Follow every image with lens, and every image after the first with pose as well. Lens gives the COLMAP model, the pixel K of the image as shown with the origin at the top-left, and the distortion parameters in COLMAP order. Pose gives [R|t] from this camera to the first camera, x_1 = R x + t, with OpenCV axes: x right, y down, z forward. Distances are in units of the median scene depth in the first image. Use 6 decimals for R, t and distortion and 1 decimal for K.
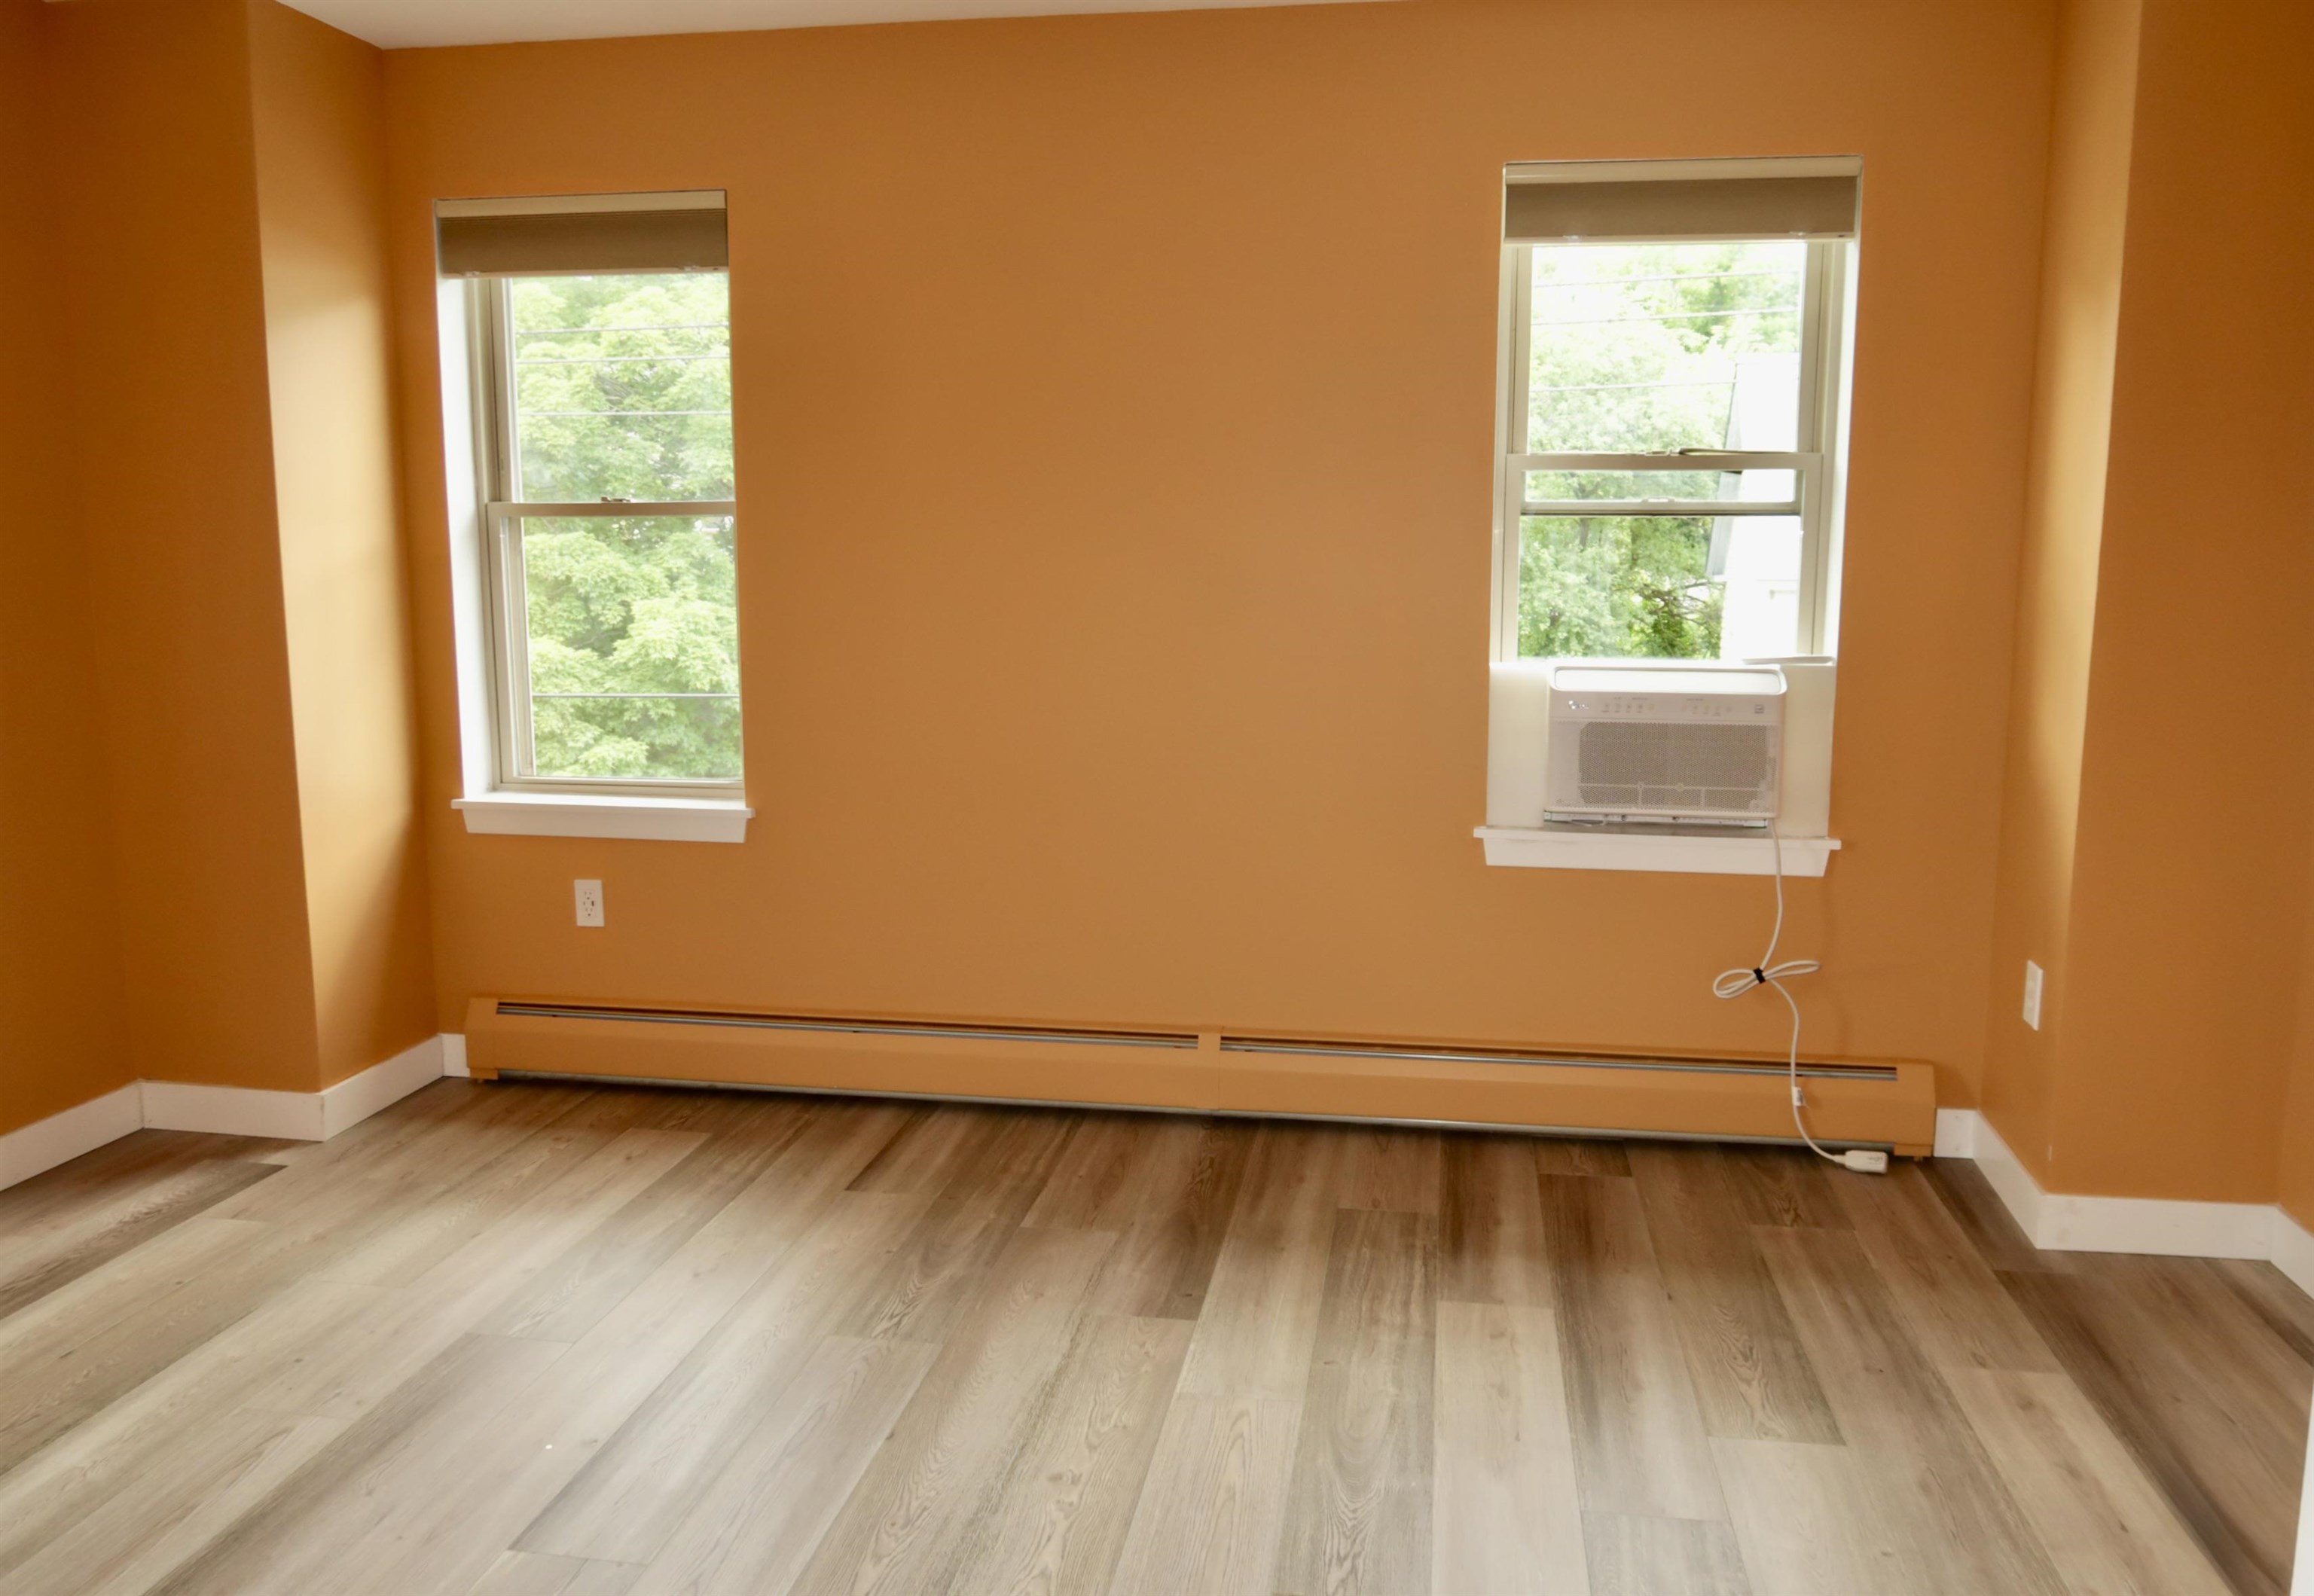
lens RADIAL K [[1687.6, 0, 1157.0], [0, 1687.6, 798.0], [0, 0, 1]] dist [-0.030946, 0.000698]
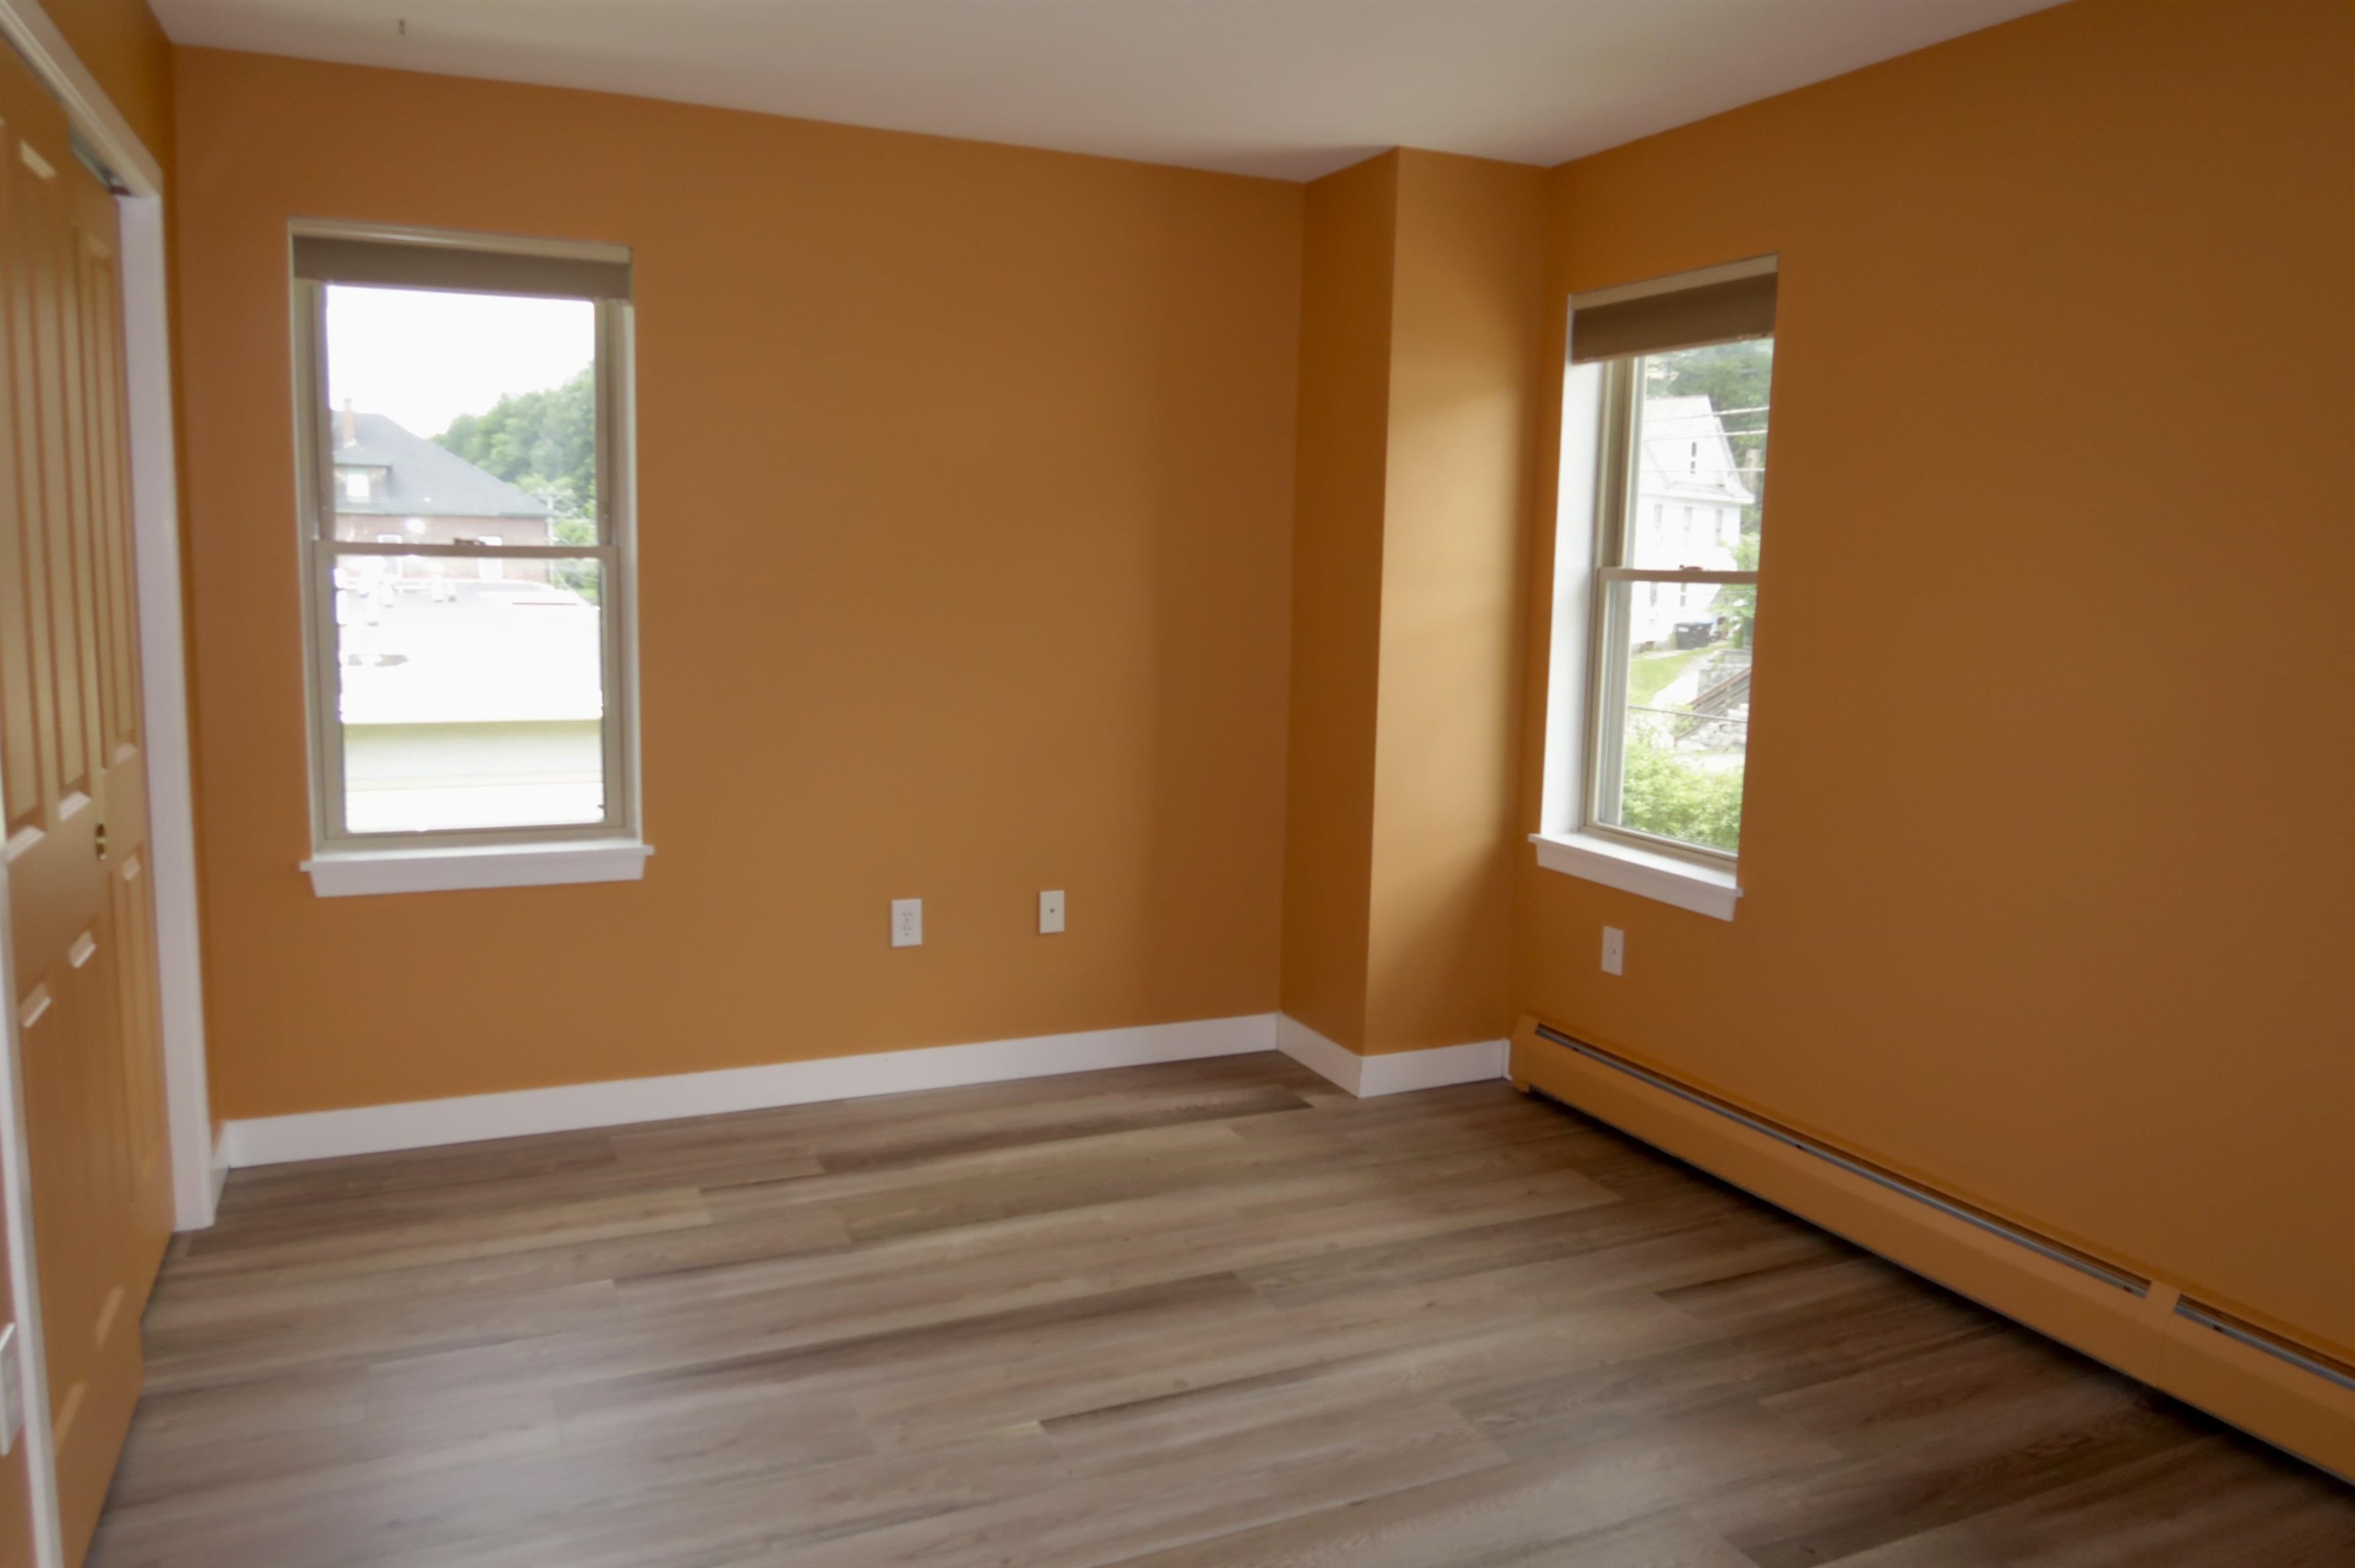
lens RADIAL K [[1644.4, 0, 1177.5], [0, 1644.4, 784.0], [0, 0, 1]] dist [-0.020866, 0.006257]
pose [[0.551635, 0.122597, -0.825027, 0.363303], [-0.139802, 0.988736, 0.053448, -0.060136], [0.822286, 0.085857, 0.562561, 0.204851]]
